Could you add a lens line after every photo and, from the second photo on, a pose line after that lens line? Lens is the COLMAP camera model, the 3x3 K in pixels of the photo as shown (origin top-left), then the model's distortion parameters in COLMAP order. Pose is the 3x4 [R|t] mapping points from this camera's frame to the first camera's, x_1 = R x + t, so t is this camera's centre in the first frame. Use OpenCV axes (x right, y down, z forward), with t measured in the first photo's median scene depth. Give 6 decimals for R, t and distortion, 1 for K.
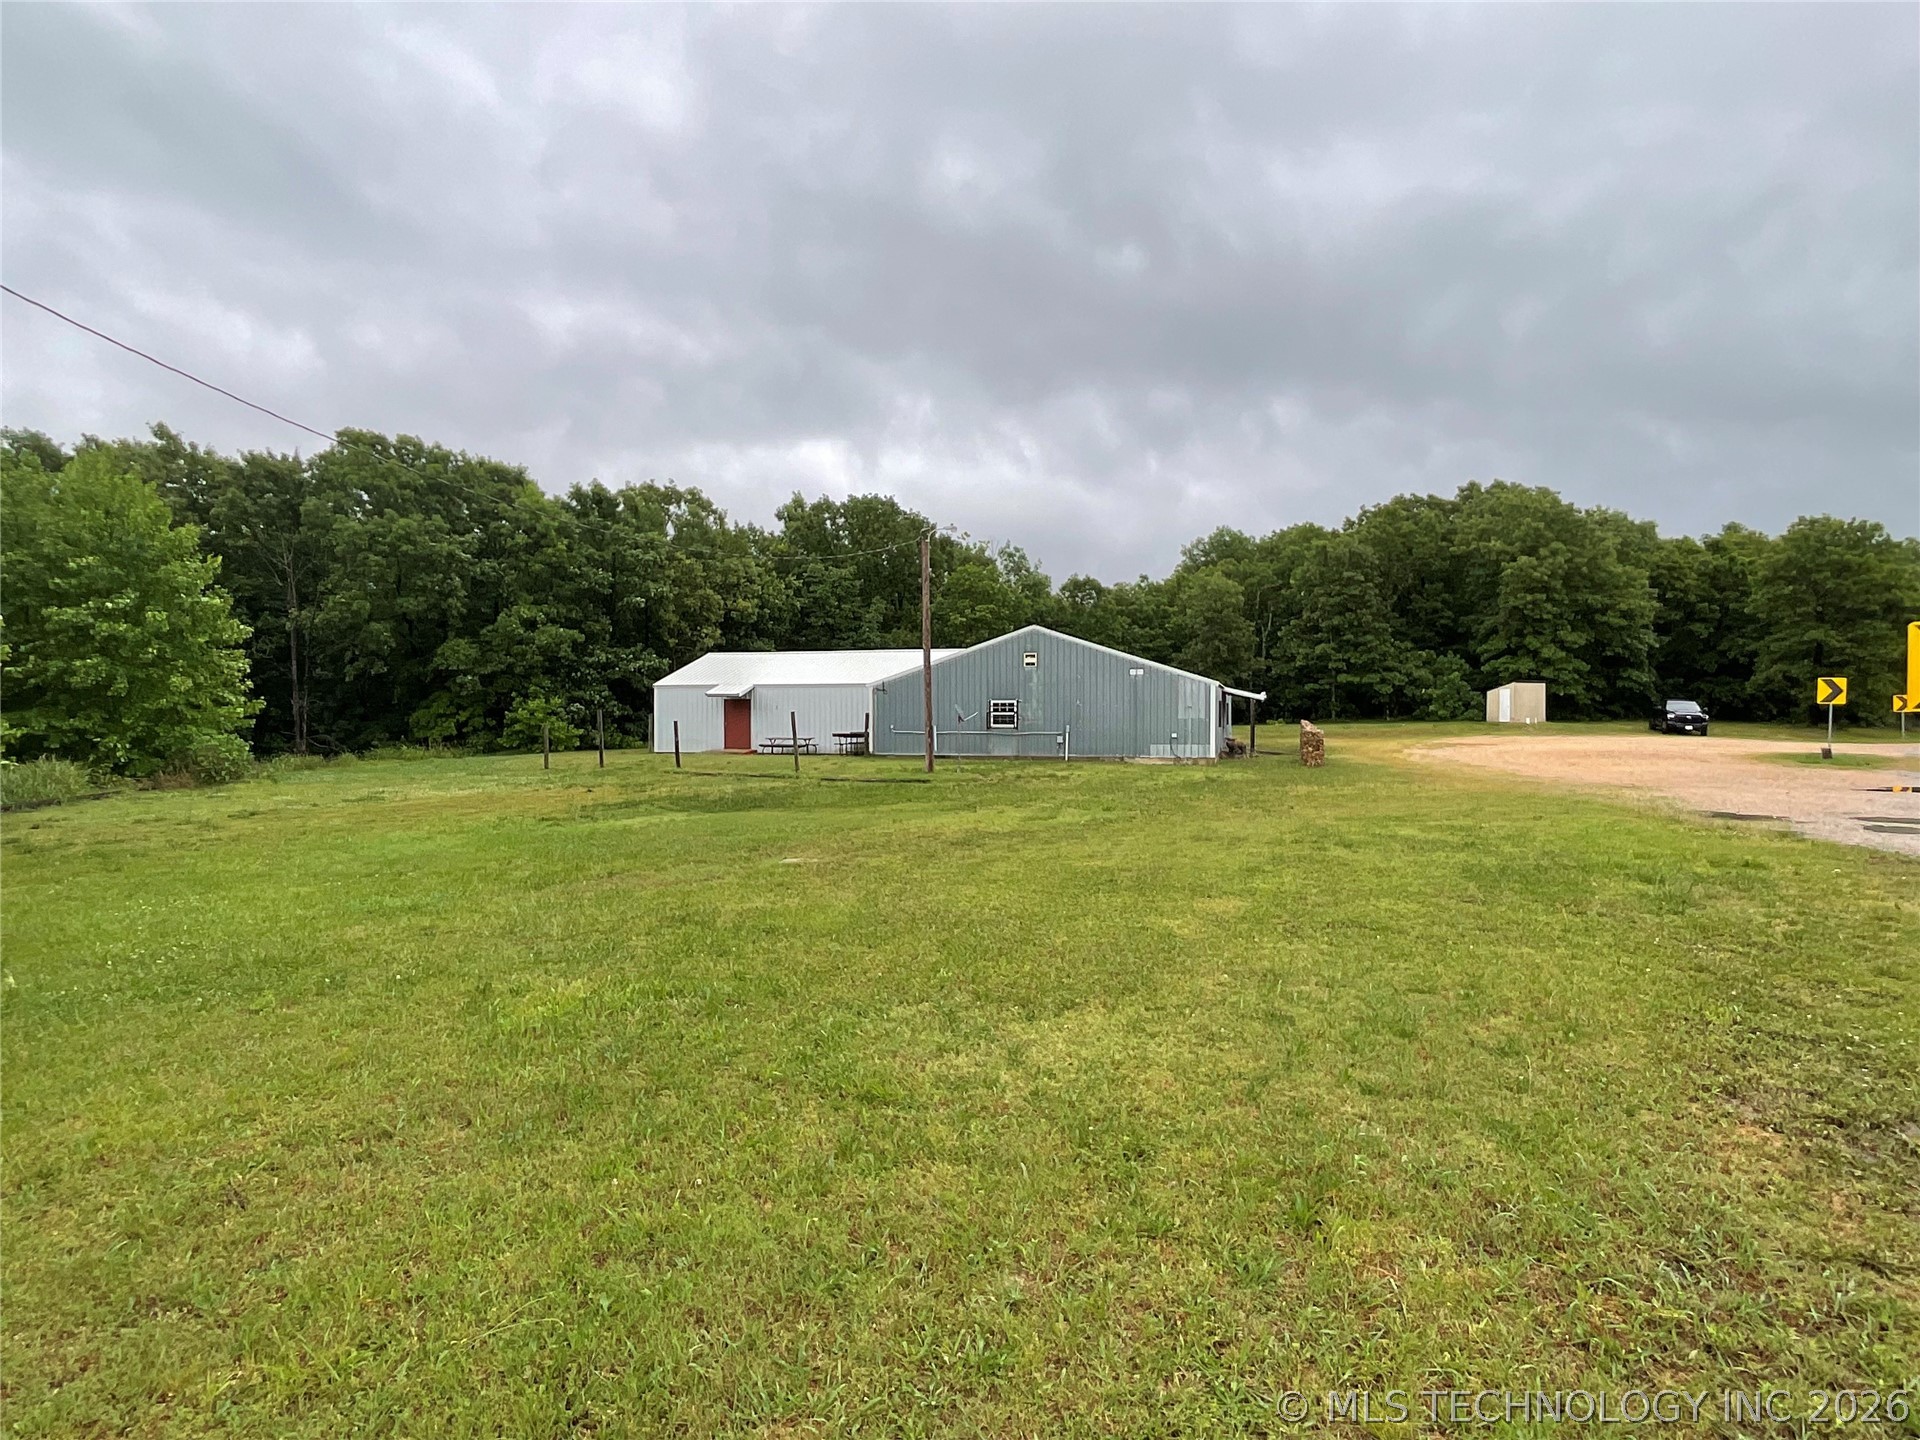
lens RADIAL K [[1052.2, 0, 963.0], [0, 1052.2, 709.2], [0, 0, 1]] dist [-0.009788, 0.002441]
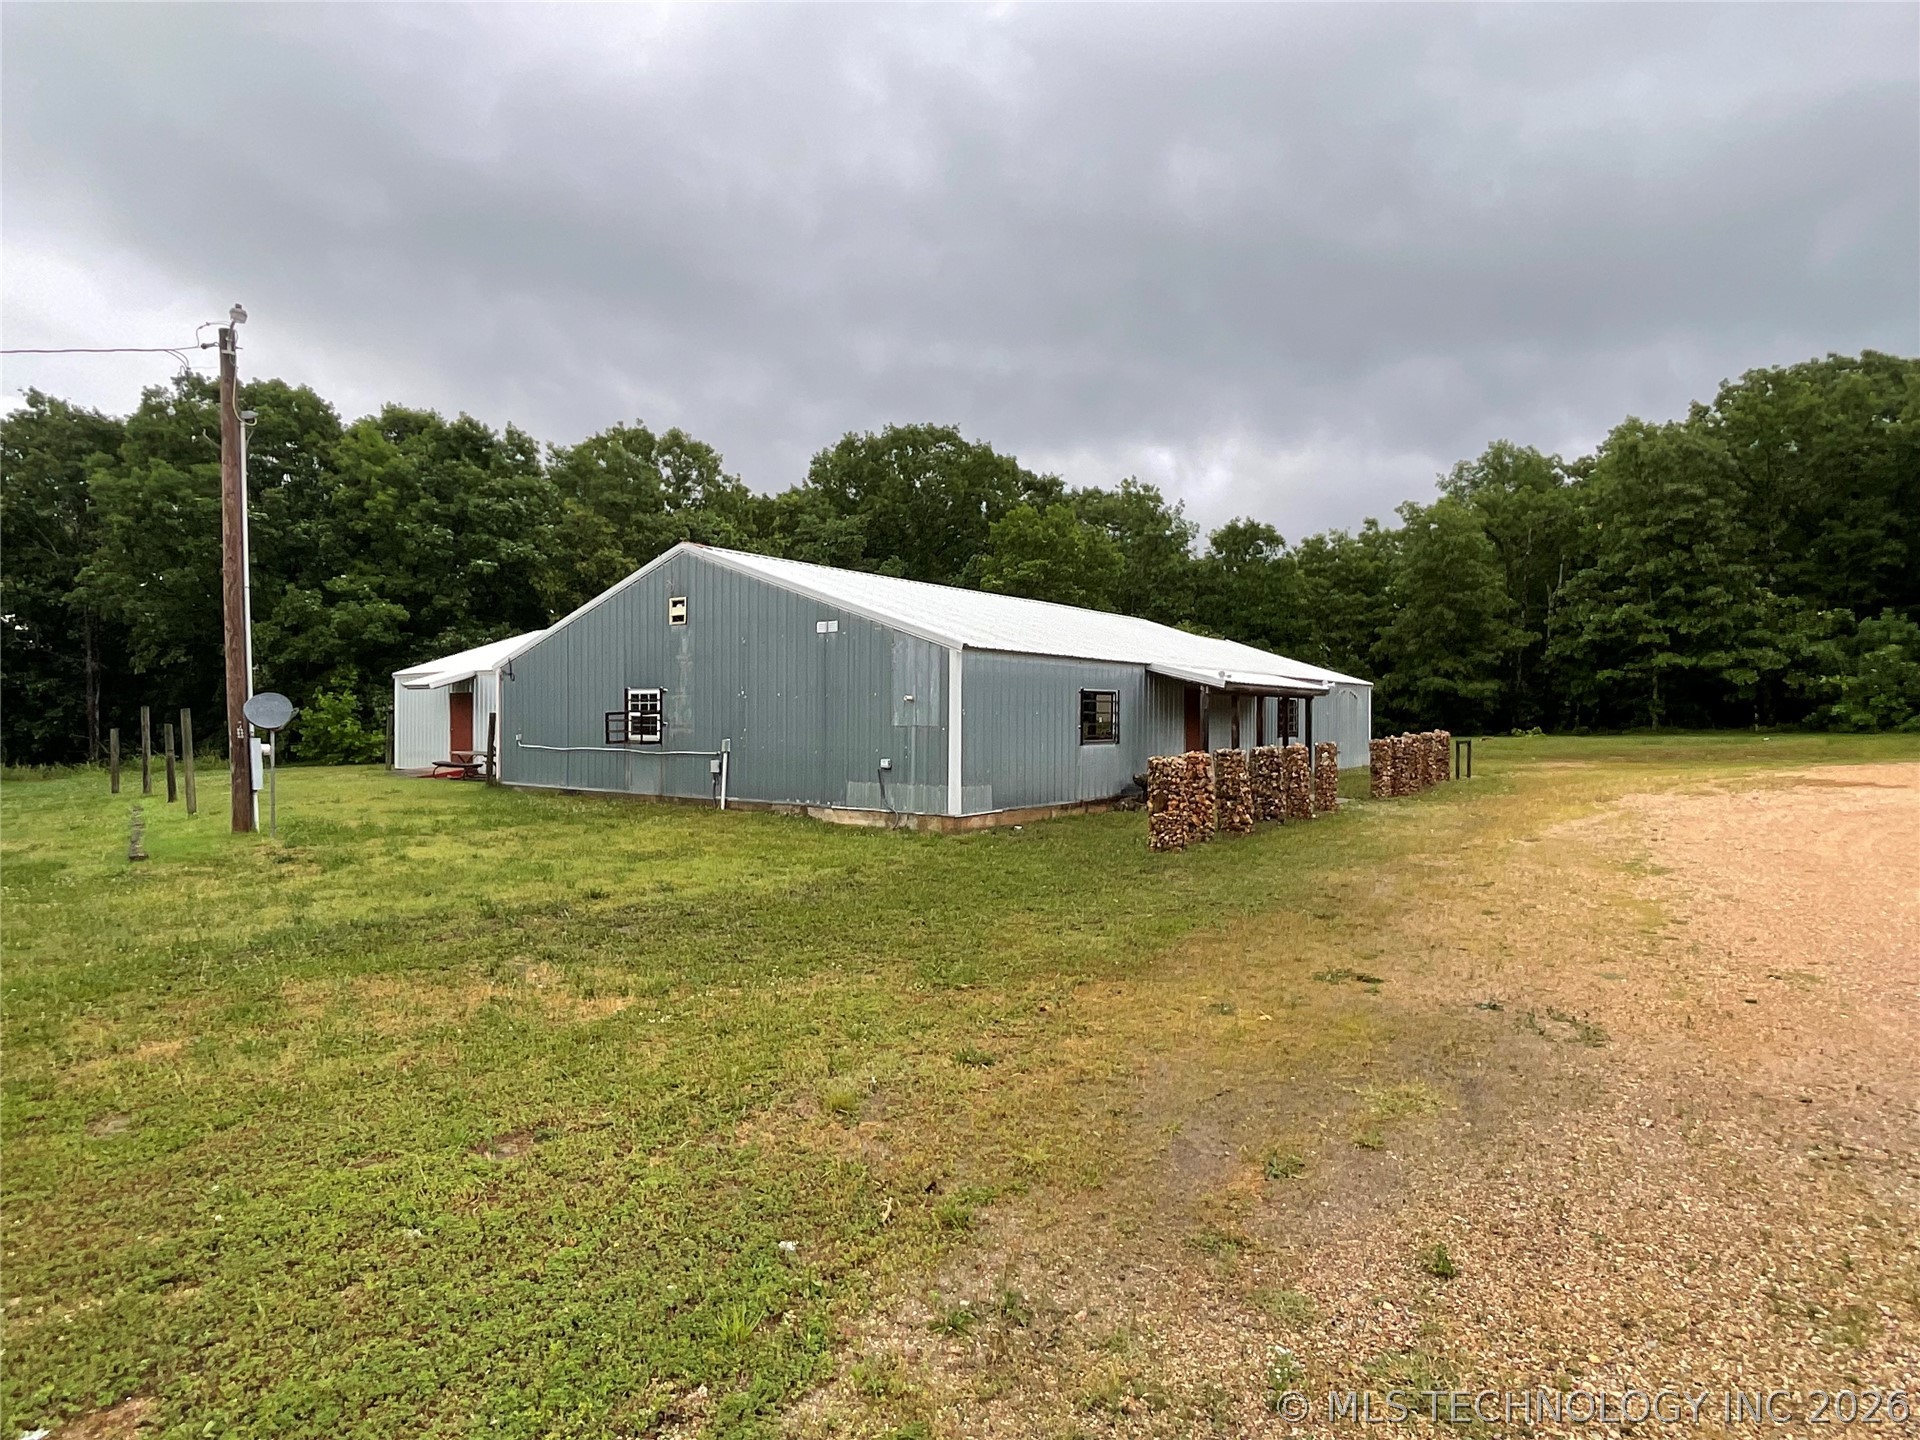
lens RADIAL K [[1052.2, 0, 960.5], [0, 1052.2, 722.1], [0, 0, 1]] dist [-0.009788, 0.002441]
pose [[0.935493, 0.004859, -0.353313, 0.261024], [-0.001862, 0.999959, 0.008821, 0.002167], [0.353342, -0.007594, 0.935464, 0.392087]]
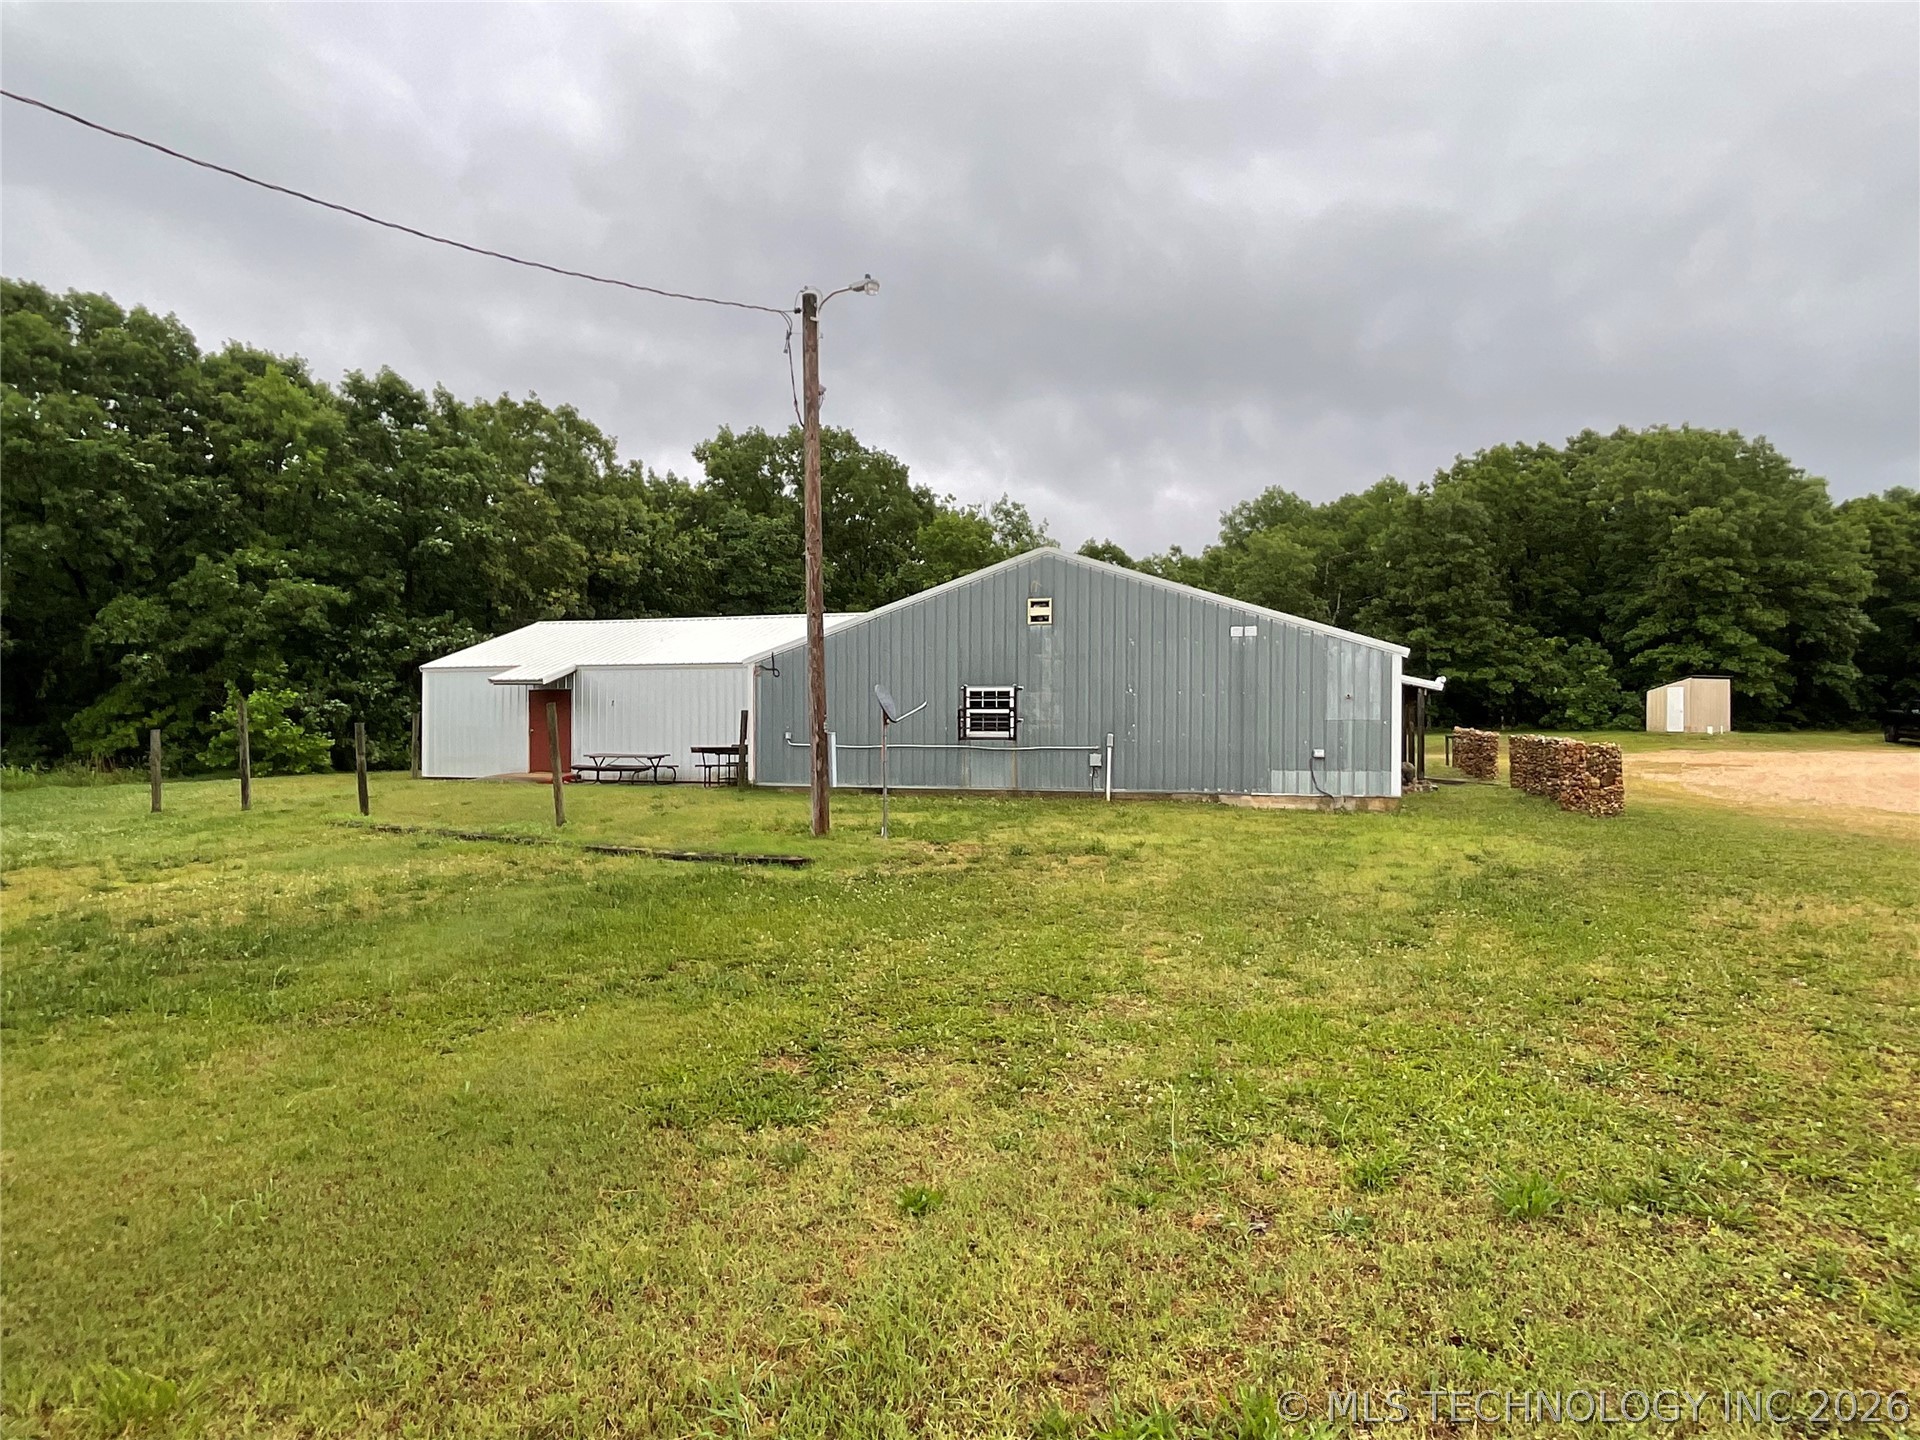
lens RADIAL K [[1052.2, 0, 961.6], [0, 1052.2, 717.2], [0, 0, 1]] dist [-0.009788, 0.002441]
pose [[0.999998, 0.001739, 0.000031, 0.016844], [-0.001739, 0.999996, -0.002416, 0.005966], [-0.000035, 0.002416, 0.999997, 0.322411]]
